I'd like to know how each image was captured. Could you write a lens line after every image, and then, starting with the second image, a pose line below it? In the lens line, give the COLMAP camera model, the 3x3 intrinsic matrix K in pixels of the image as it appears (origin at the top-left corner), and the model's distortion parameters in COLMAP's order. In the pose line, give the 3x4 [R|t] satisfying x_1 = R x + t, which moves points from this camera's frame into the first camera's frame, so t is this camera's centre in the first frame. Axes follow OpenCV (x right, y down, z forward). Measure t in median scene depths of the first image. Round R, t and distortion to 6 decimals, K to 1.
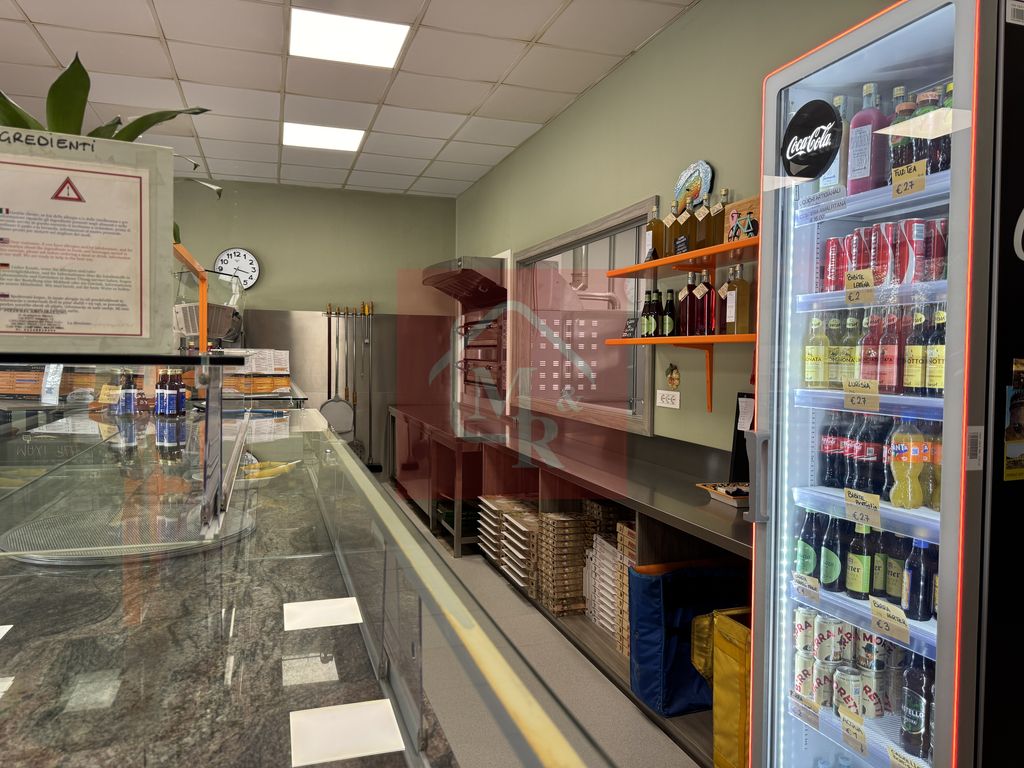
lens RADIAL K [[722.2, 0, 511.7], [0, 722.2, 388.6], [0, 0, 1]] dist [0.095708, -0.148361]
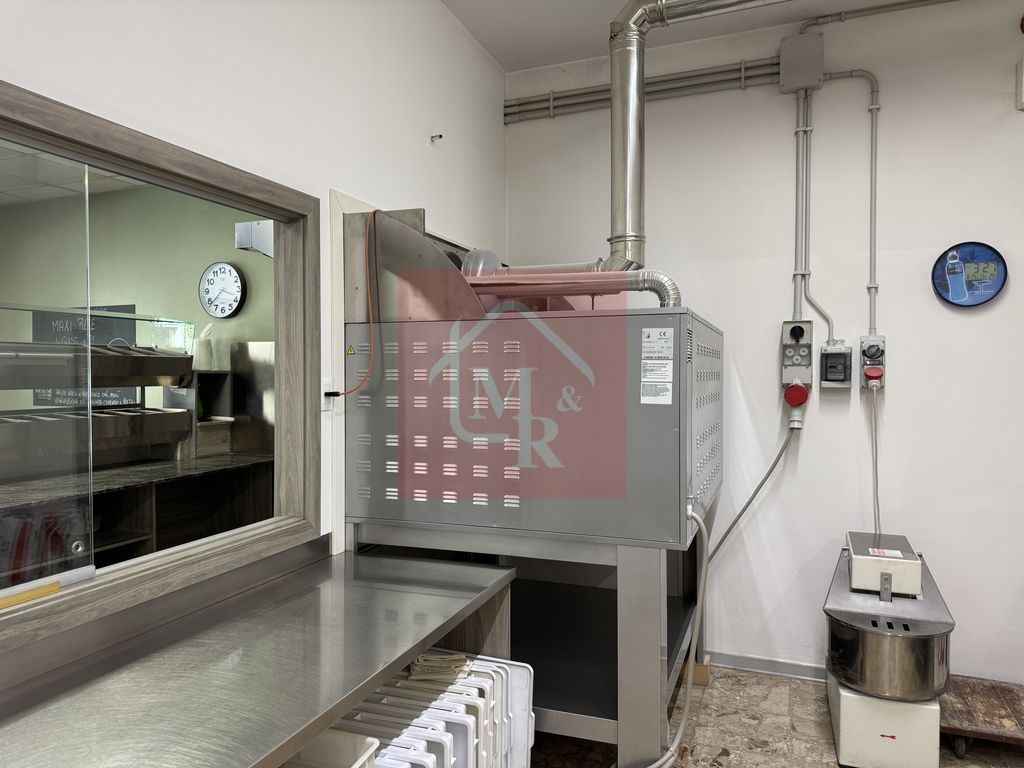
lens RADIAL K [[730.4, 0, 510.5], [0, 730.4, 387.3], [0, 0, 1]] dist [0.008951, -0.012496]
pose [[0.775976, 0.002246, -0.630758, 0.402382], [-0.022283, 0.999467, -0.023854, -0.061525], [0.630369, 0.032565, 0.775613, 0.725751]]
